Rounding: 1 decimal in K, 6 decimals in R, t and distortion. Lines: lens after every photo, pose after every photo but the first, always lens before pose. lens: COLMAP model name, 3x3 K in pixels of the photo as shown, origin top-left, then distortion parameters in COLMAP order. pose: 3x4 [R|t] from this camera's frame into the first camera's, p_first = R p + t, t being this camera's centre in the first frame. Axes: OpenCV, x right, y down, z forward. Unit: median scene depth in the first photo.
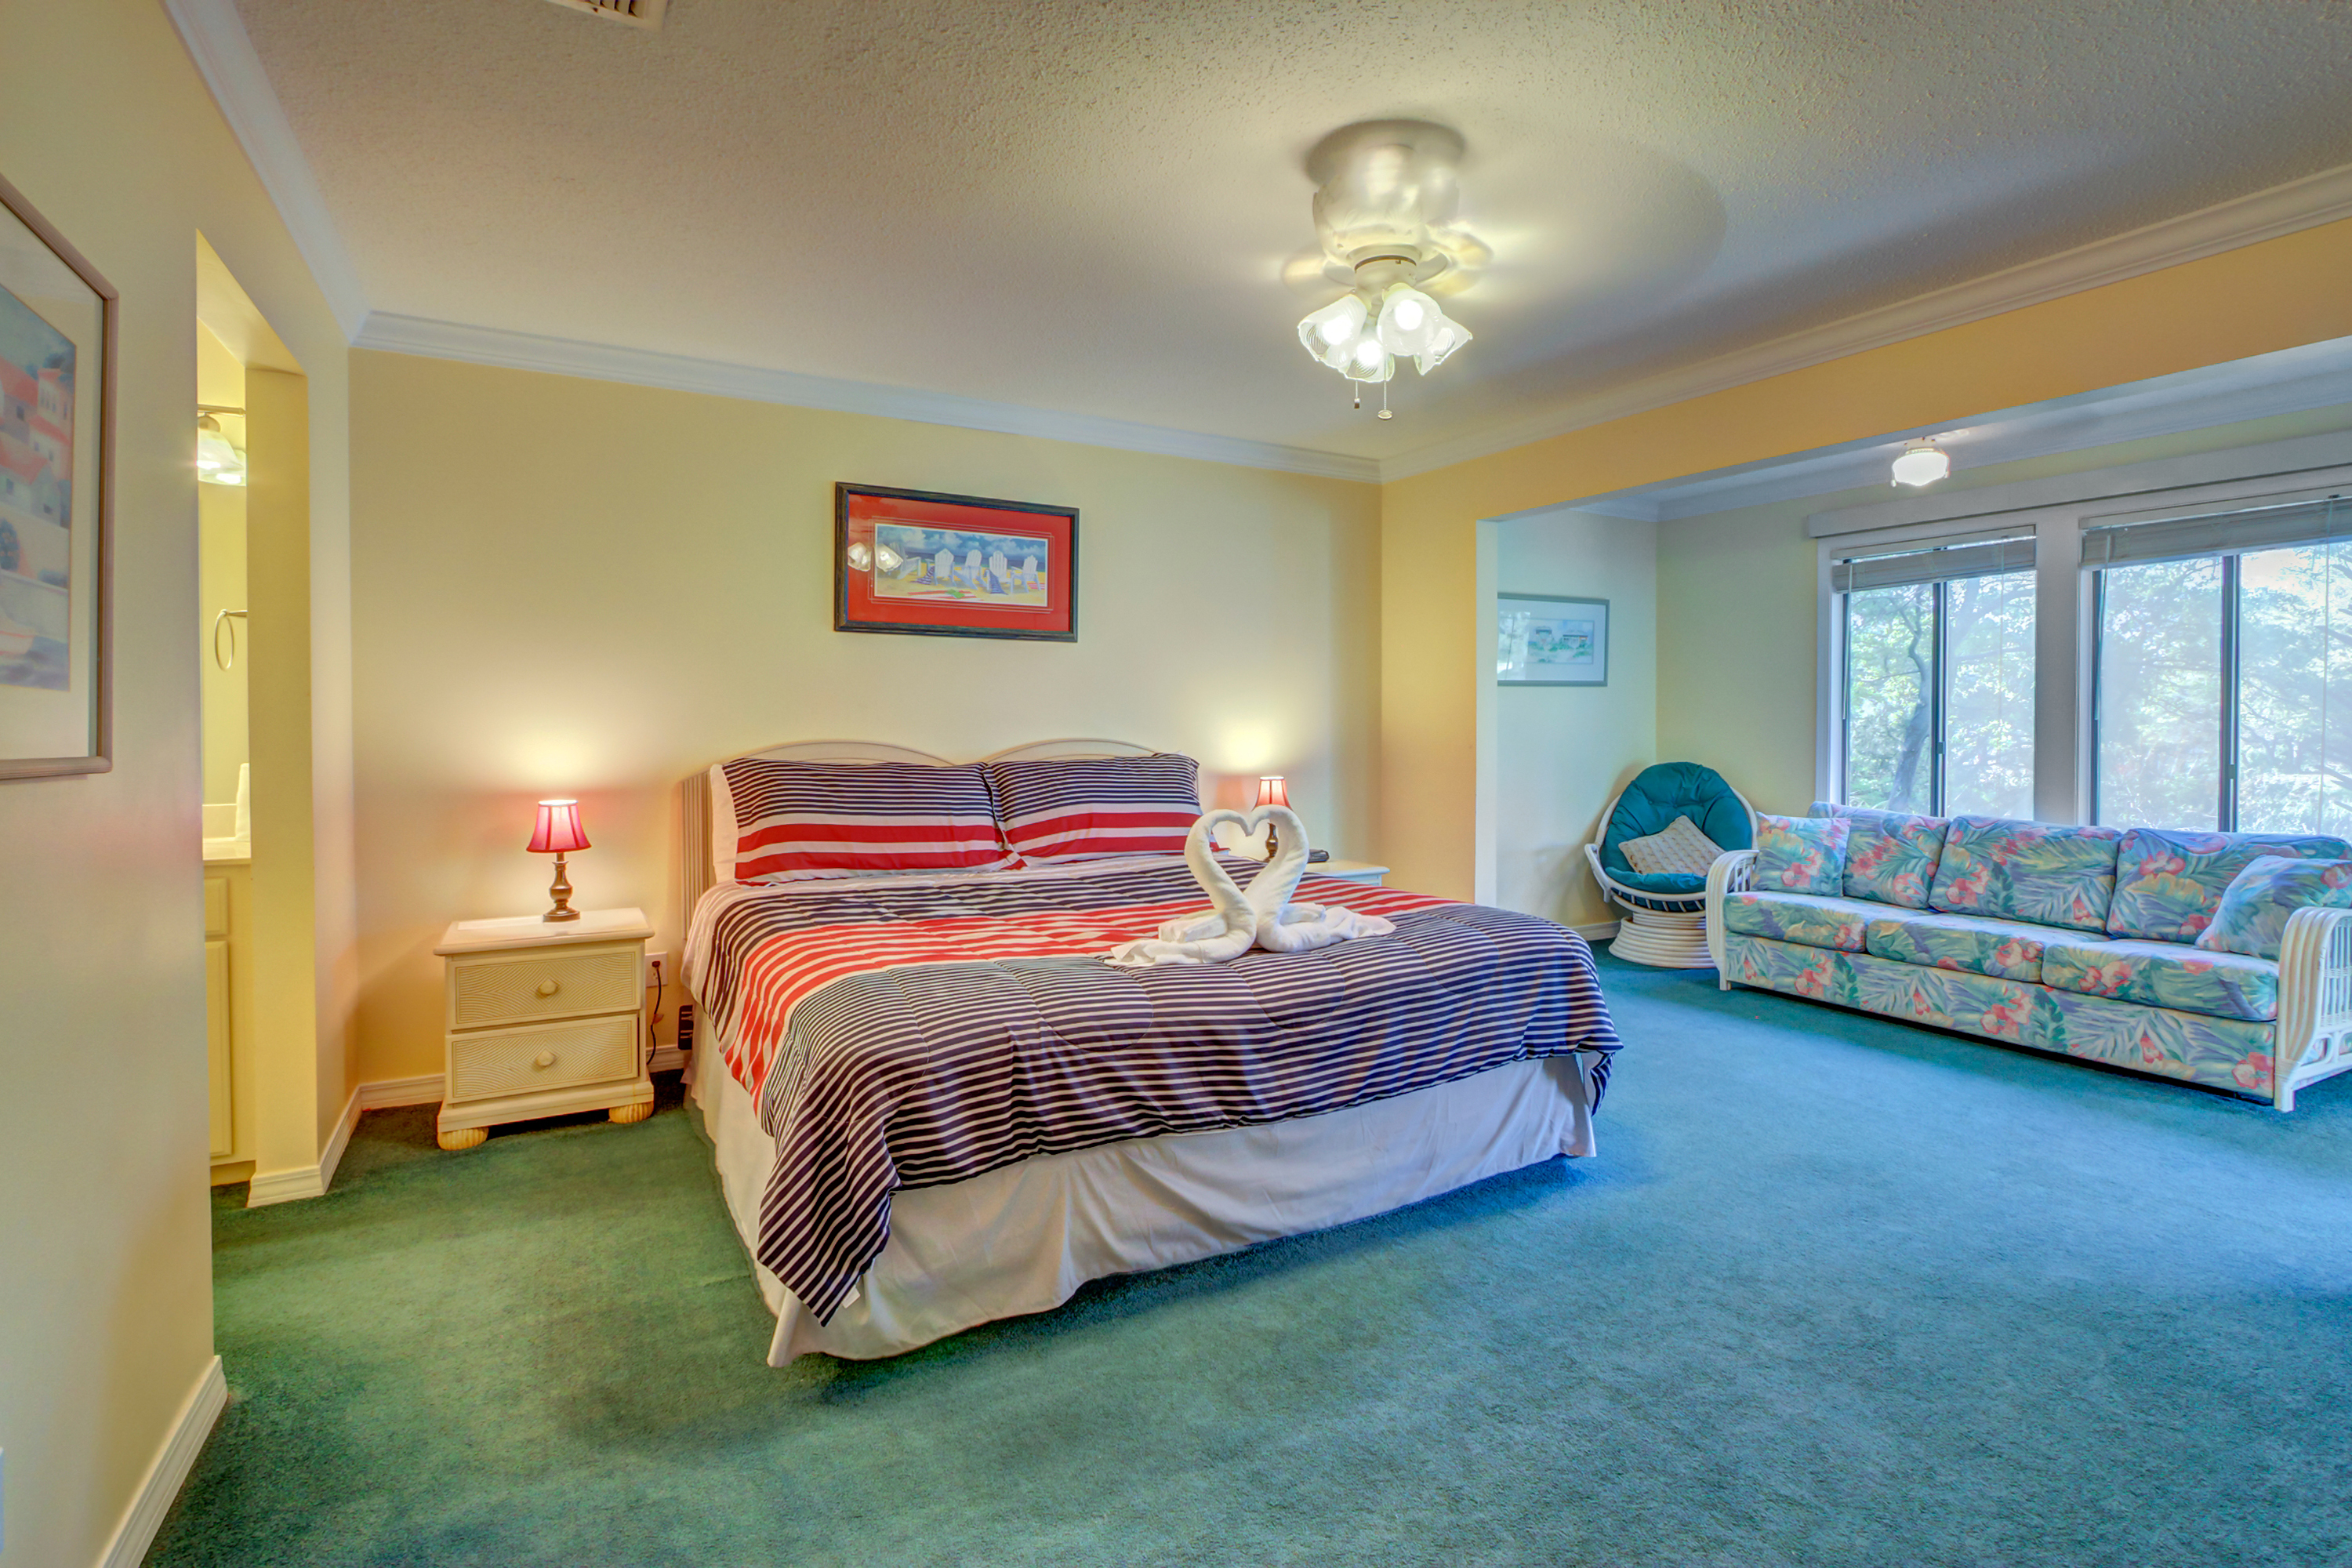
lens RADIAL K [[1096.3, 0, 1172.5], [0, 1096.3, 752.6], [0, 0, 1]] dist [0.002749, -0.000963]
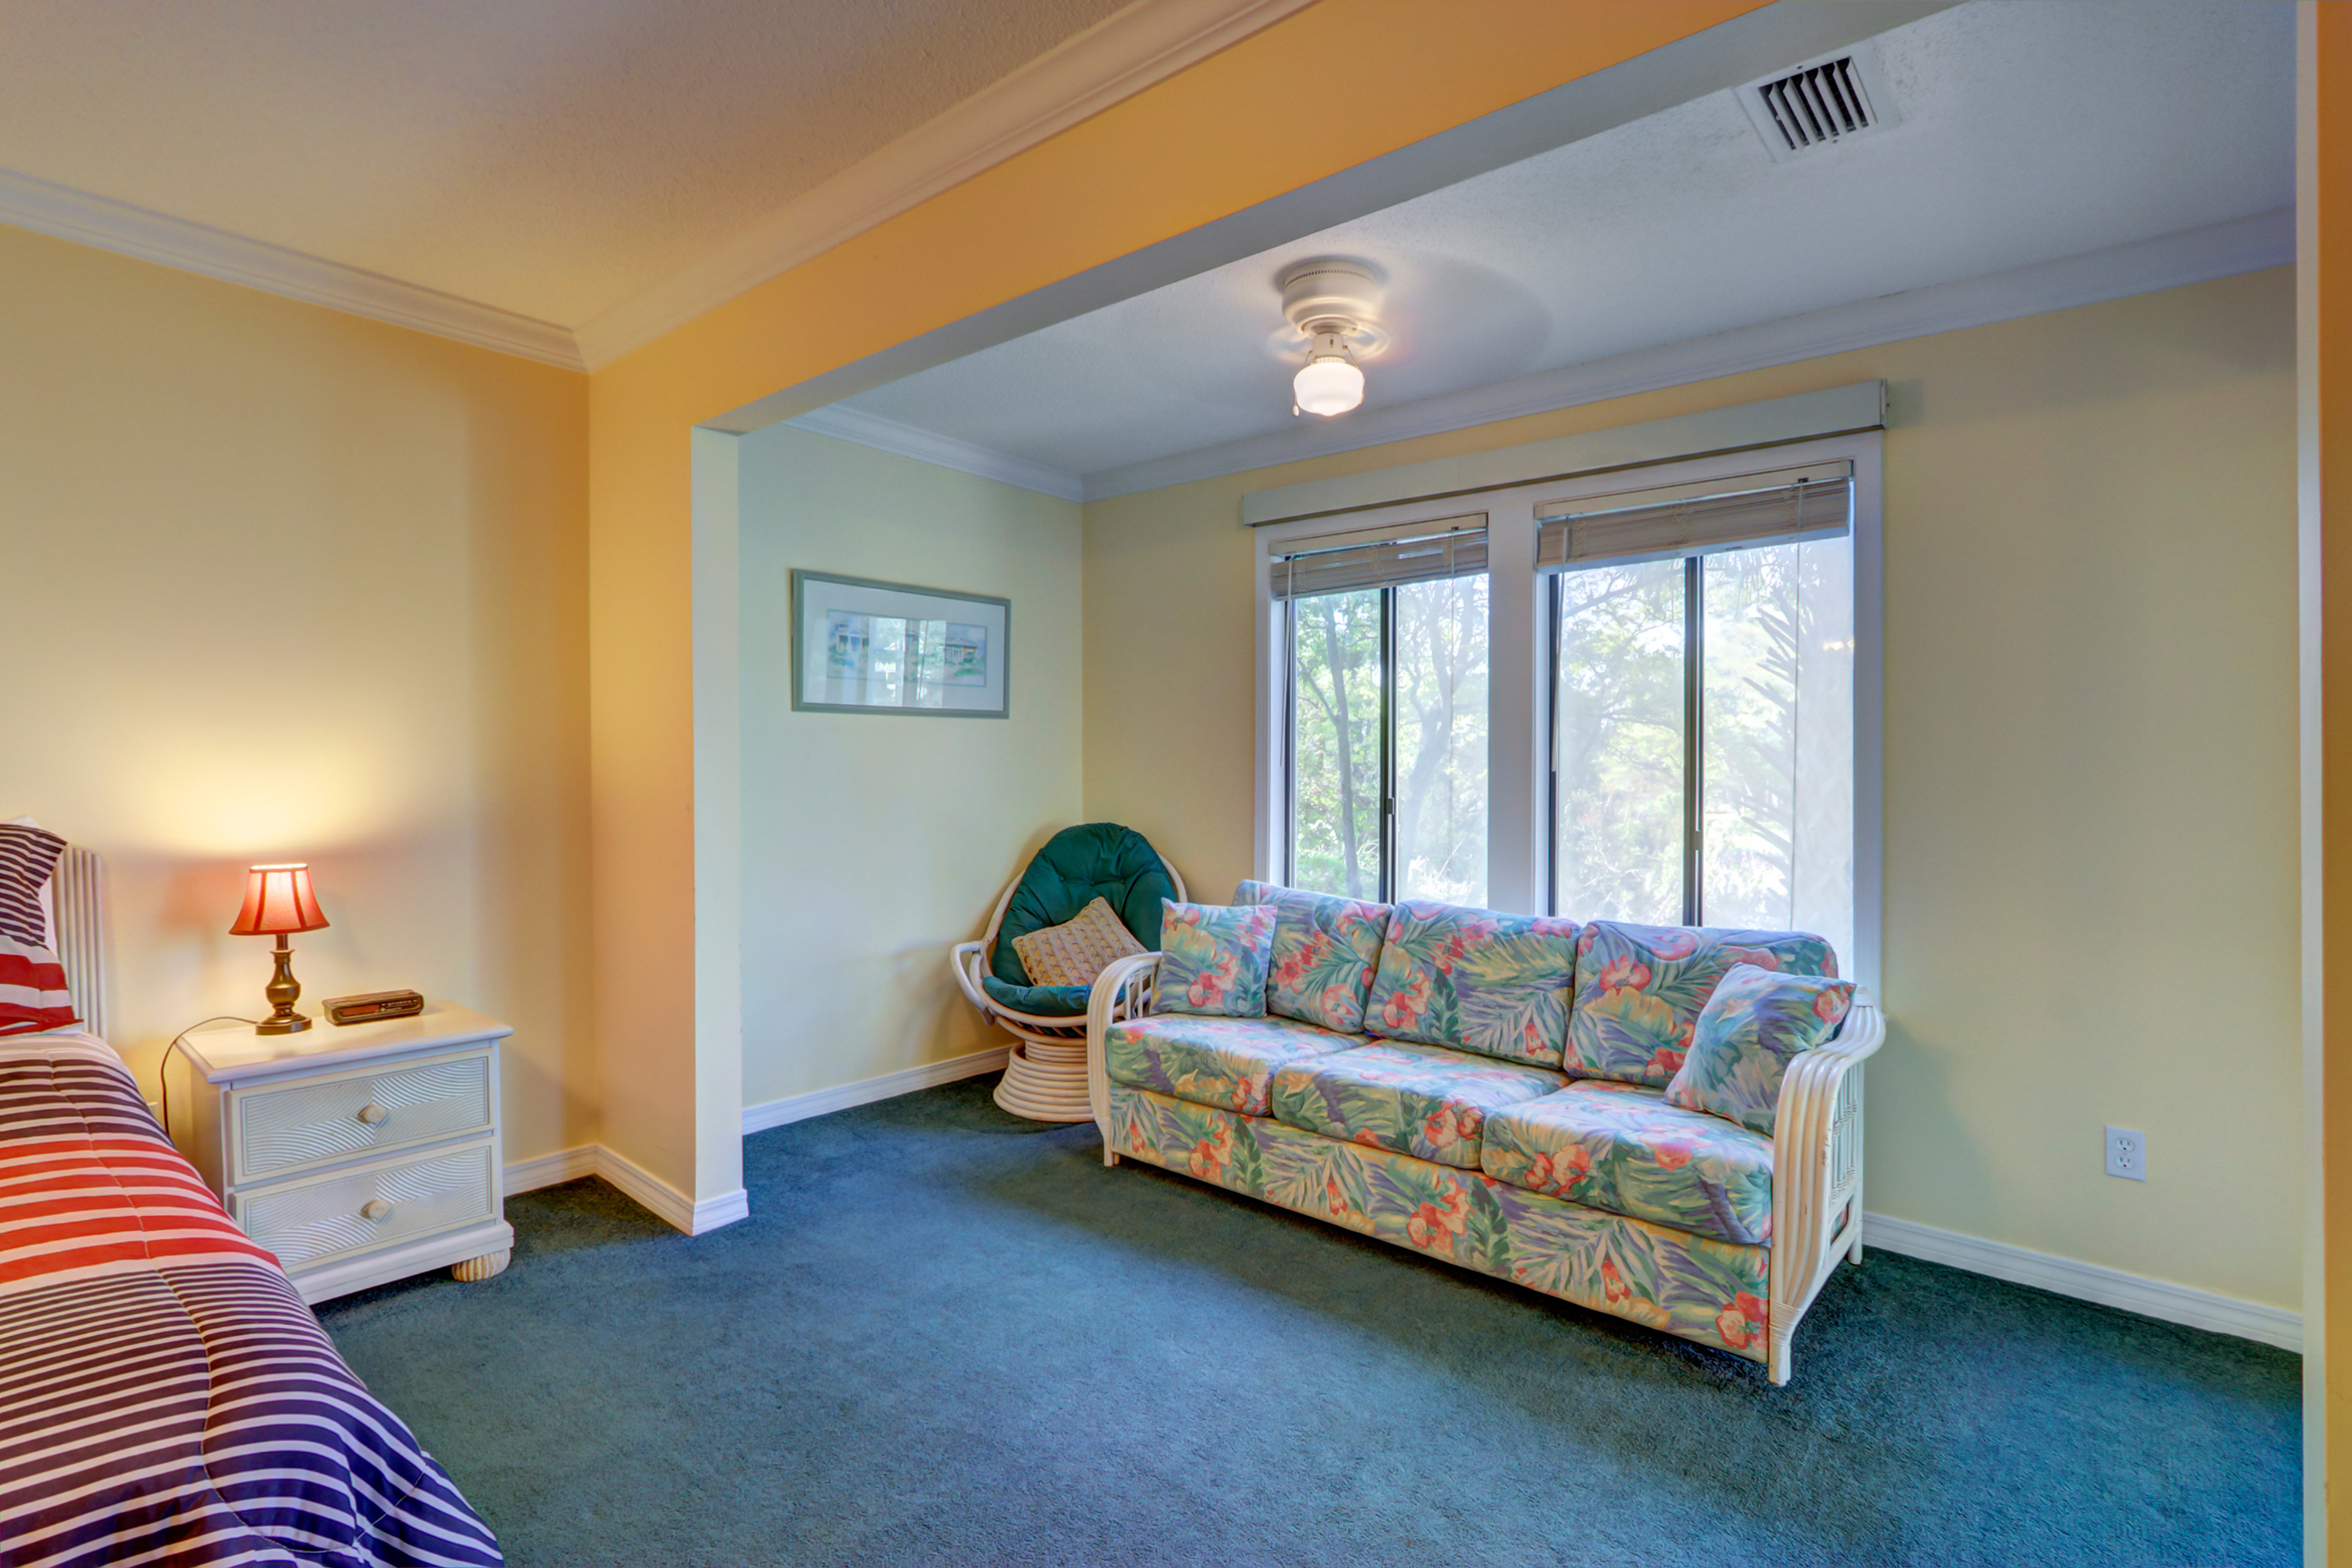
lens RADIAL K [[1110.1, 0, 1176.0], [0, 1110.1, 784.0], [0, 0, 1]] dist [-0.001718, -0.000144]
pose [[0.937349, 0.003690, 0.348371, 0.357345], [0.000421, 0.999931, -0.011723, -0.013162], [-0.348391, 0.011135, 0.937283, 0.403353]]
